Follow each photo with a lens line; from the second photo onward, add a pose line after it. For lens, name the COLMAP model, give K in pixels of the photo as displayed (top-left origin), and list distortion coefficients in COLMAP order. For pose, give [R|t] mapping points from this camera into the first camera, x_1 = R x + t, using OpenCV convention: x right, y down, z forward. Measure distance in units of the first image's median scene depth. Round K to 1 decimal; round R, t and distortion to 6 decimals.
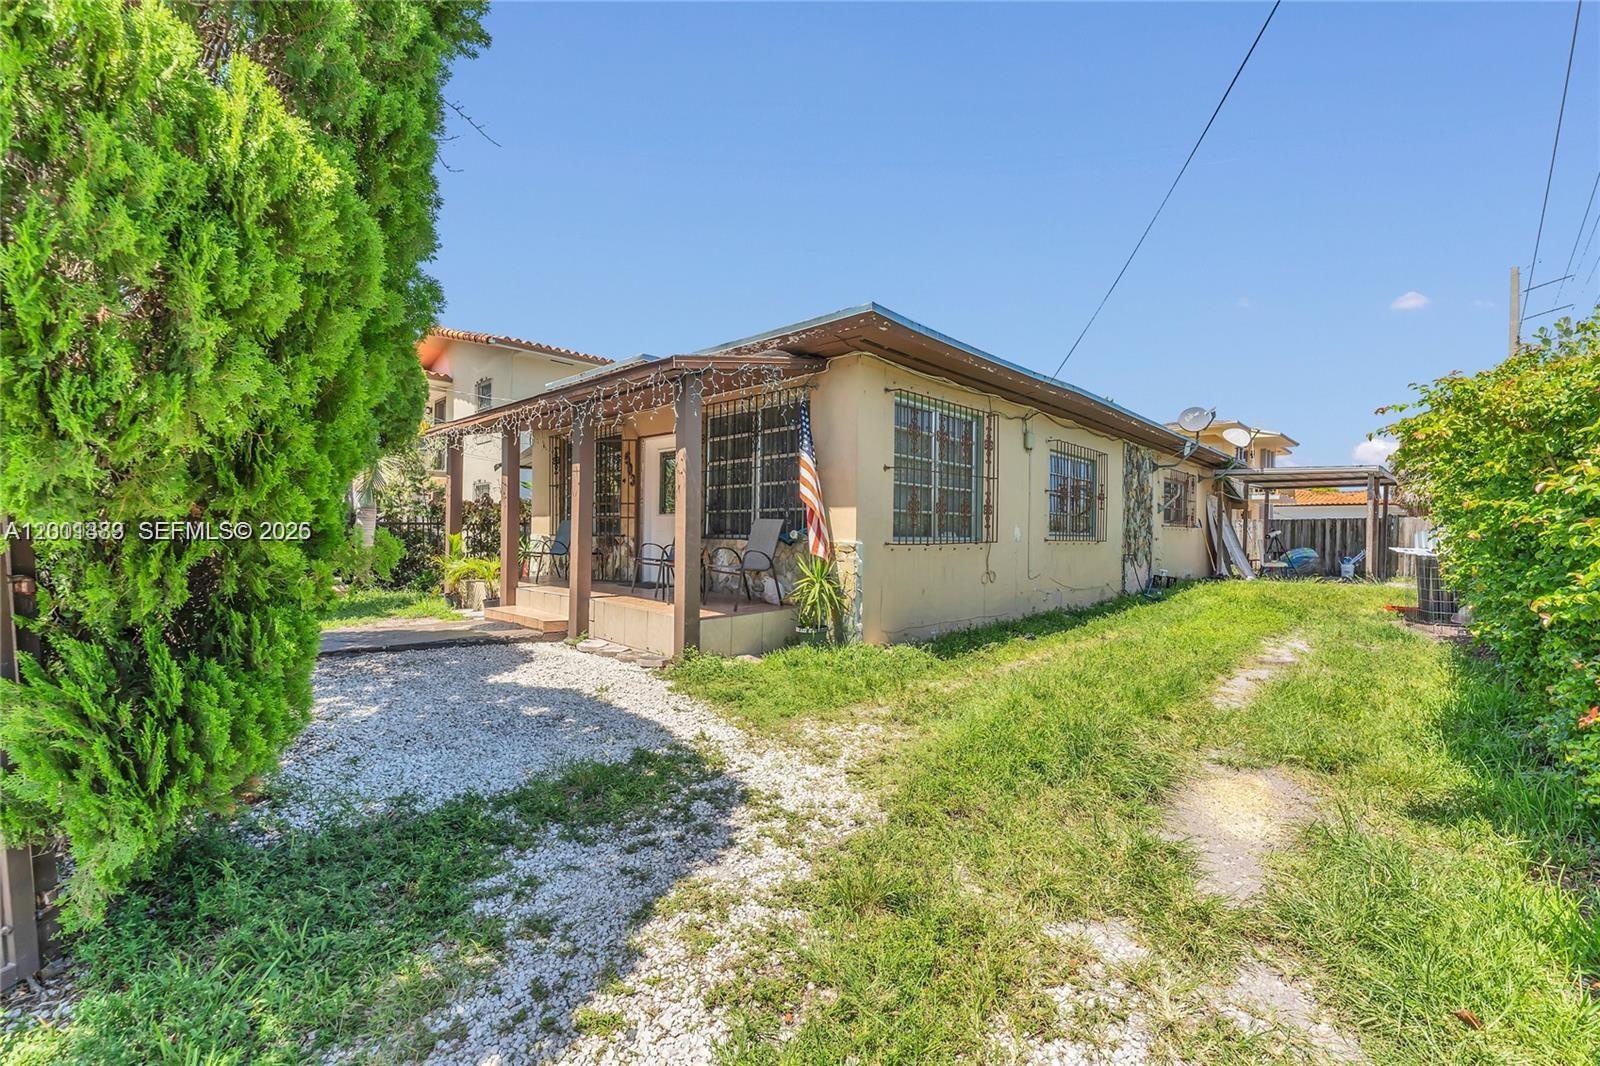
lens RADIAL K [[688.1, 0, 800.0], [0, 688.1, 533.0], [0, 0, 1]] dist [0.004633, 0.000499]
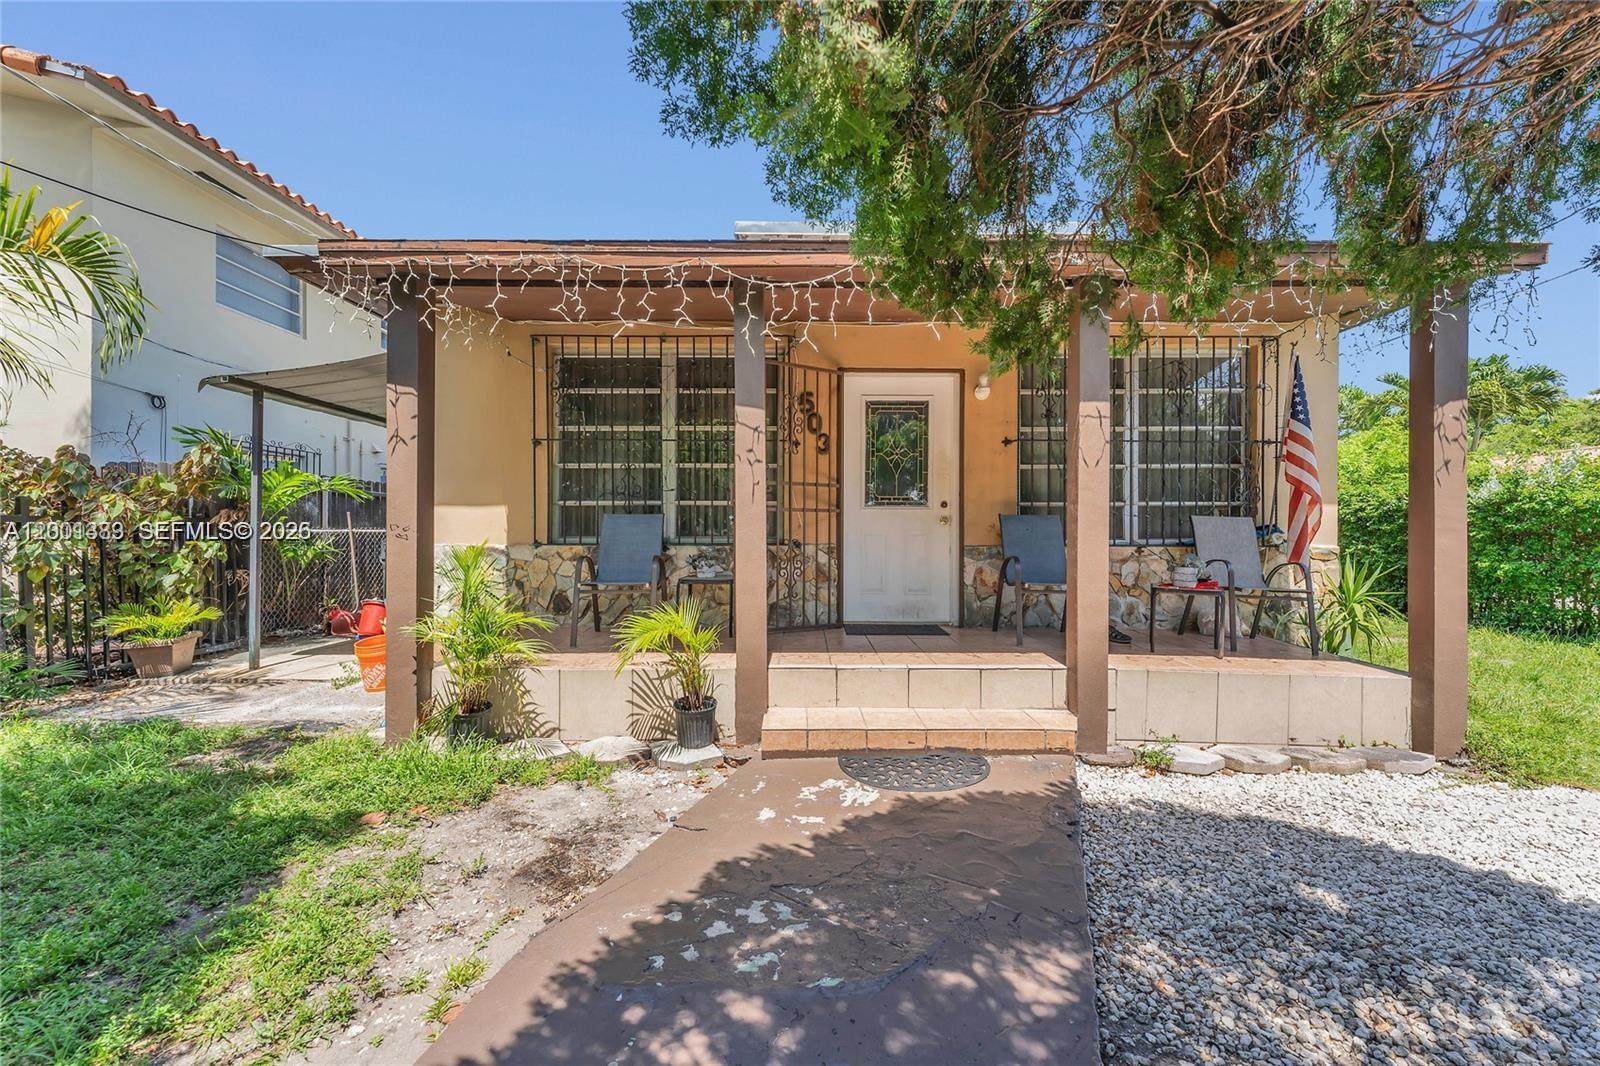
lens RADIAL K [[688.1, 0, 800.0], [0, 688.1, 533.0], [0, 0, 1]] dist [0.004633, 0.000499]
pose [[0.710273, -0.000109, 0.703926, -0.584580], [0.005891, 0.999966, -0.005788, -0.002028], [-0.703902, 0.008258, 0.710250, 0.558721]]
